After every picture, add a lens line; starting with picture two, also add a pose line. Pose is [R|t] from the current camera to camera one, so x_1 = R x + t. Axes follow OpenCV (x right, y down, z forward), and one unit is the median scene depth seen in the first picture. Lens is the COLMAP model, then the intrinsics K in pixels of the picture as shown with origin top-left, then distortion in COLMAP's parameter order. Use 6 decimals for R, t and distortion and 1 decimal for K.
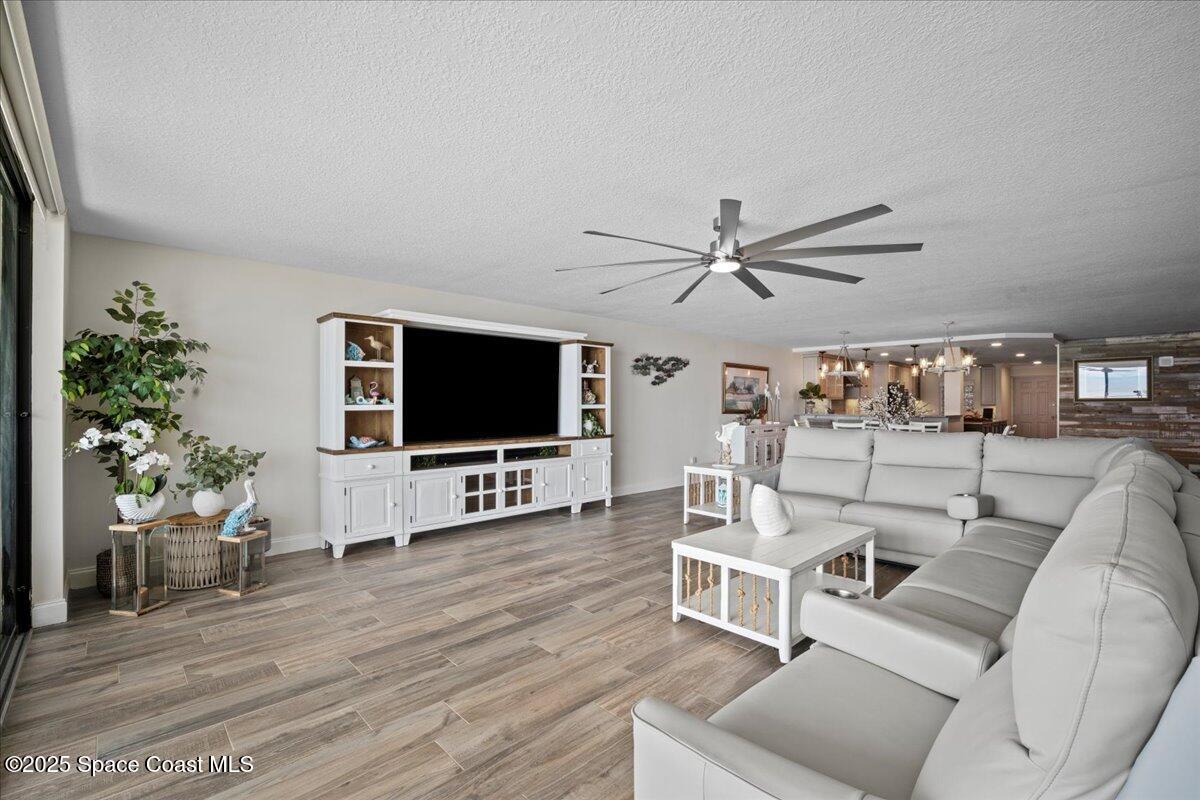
lens RADIAL K [[521.1, 0, 601.7], [0, 521.1, 403.6], [0, 0, 1]] dist [-0.007025, 0.000908]
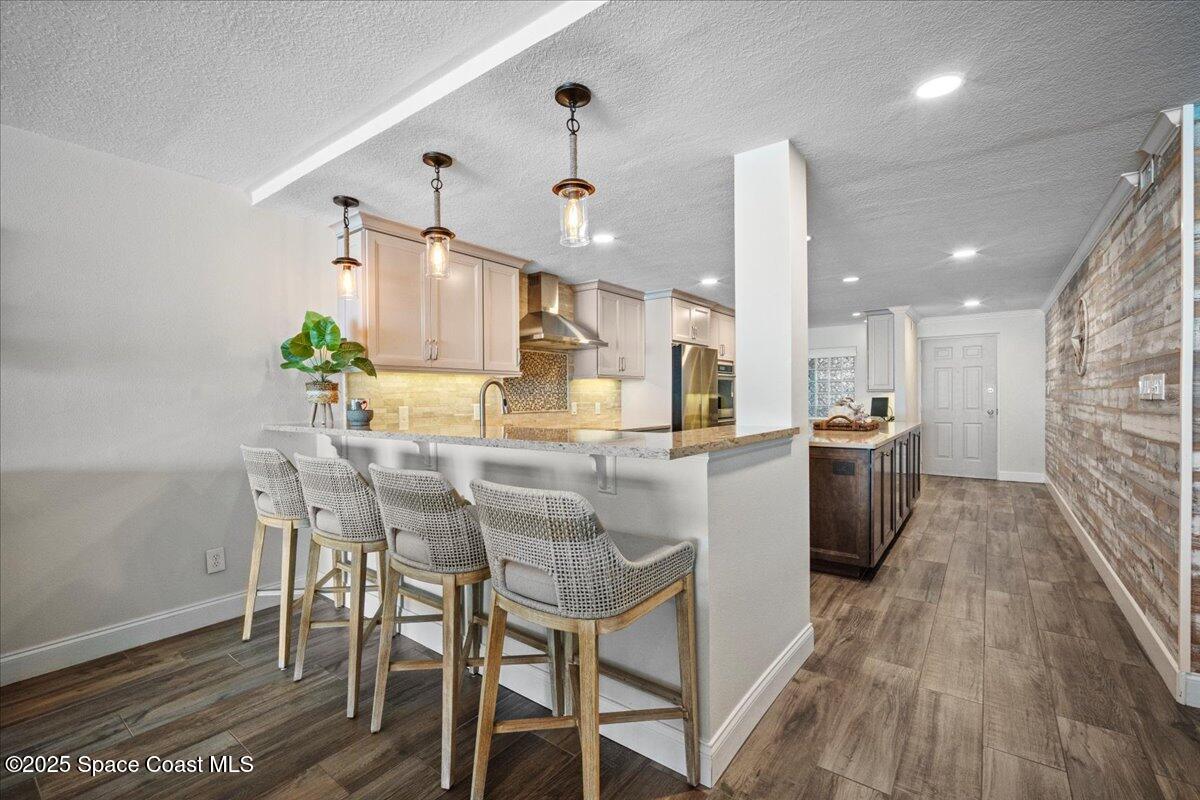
lens RADIAL K [[521.1, 0, 599.1], [0, 521.1, 395.8], [0, 0, 1]] dist [-0.007025, 0.000908]
pose [[0.987744, -0.005291, 0.155990, 0.405055], [0.004226, 0.999965, 0.007156, 0.003464], [-0.156022, -0.006409, 0.987733, 0.555675]]
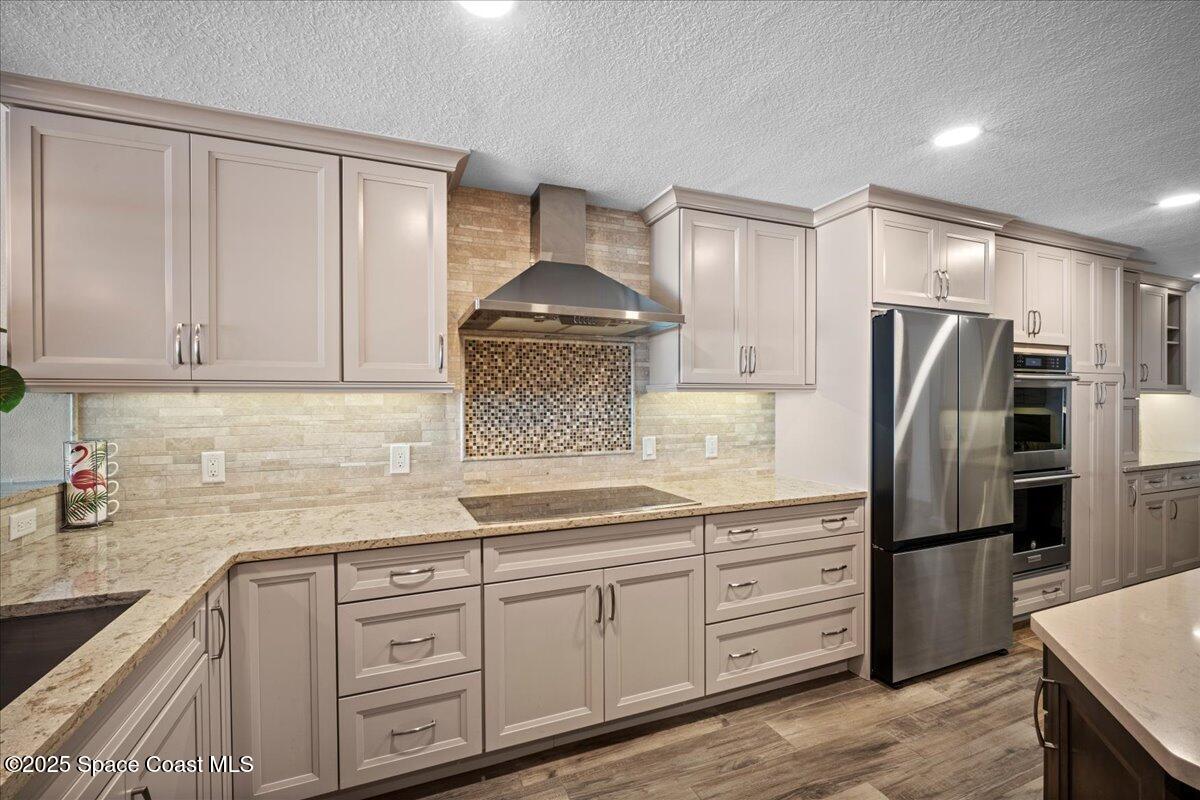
lens RADIAL K [[521.1, 0, 596.9], [0, 521.1, 401.7], [0, 0, 1]] dist [-0.007025, 0.000908]
pose [[0.929942, -0.000166, -0.367706, 0.500526], [0.004762, 0.999921, 0.011591, -0.004606], [0.367675, -0.012530, 0.929870, 0.739846]]
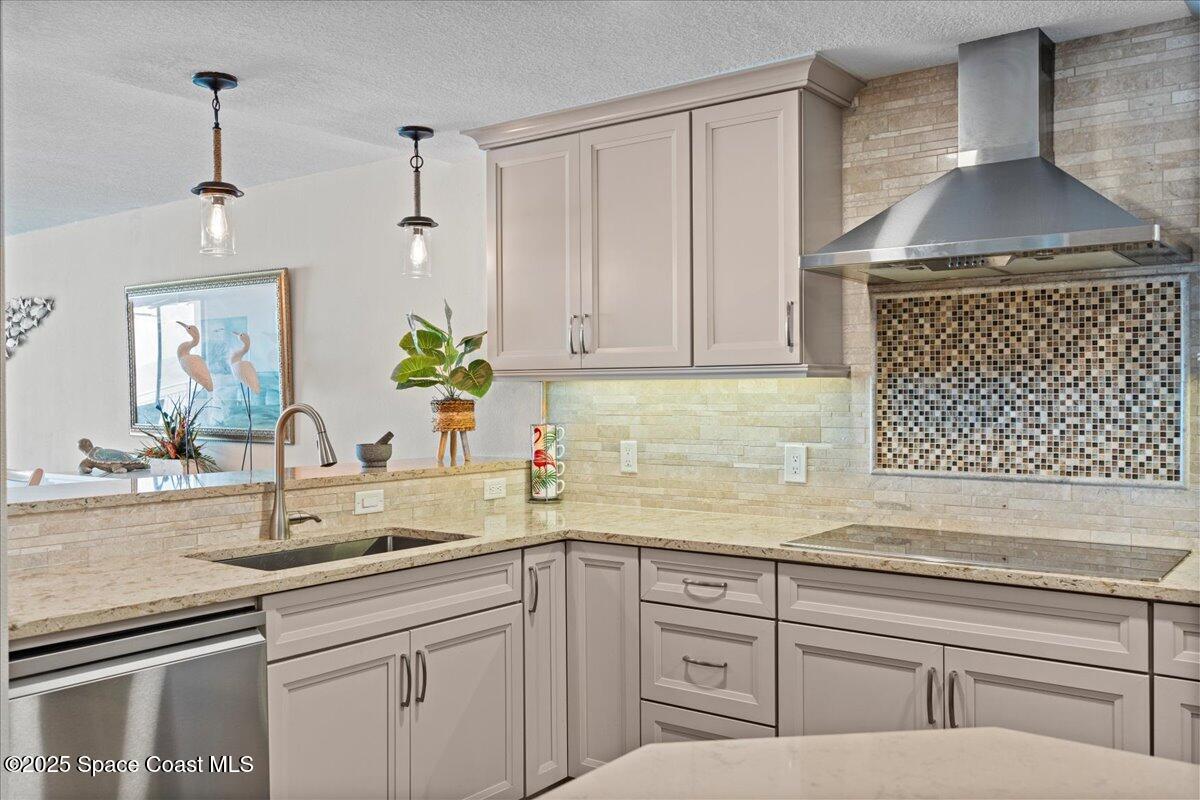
lens RADIAL K [[1023.4, 0, 596.7], [0, 1023.4, 396.0], [0, 0, 1]] dist [0.006910, 0.008831]
pose [[0.157795, 0.005675, -0.987456, 0.619409], [0.013469, 0.999878, 0.007899, -0.003897], [0.987380, -0.014547, 0.157699, 0.783096]]
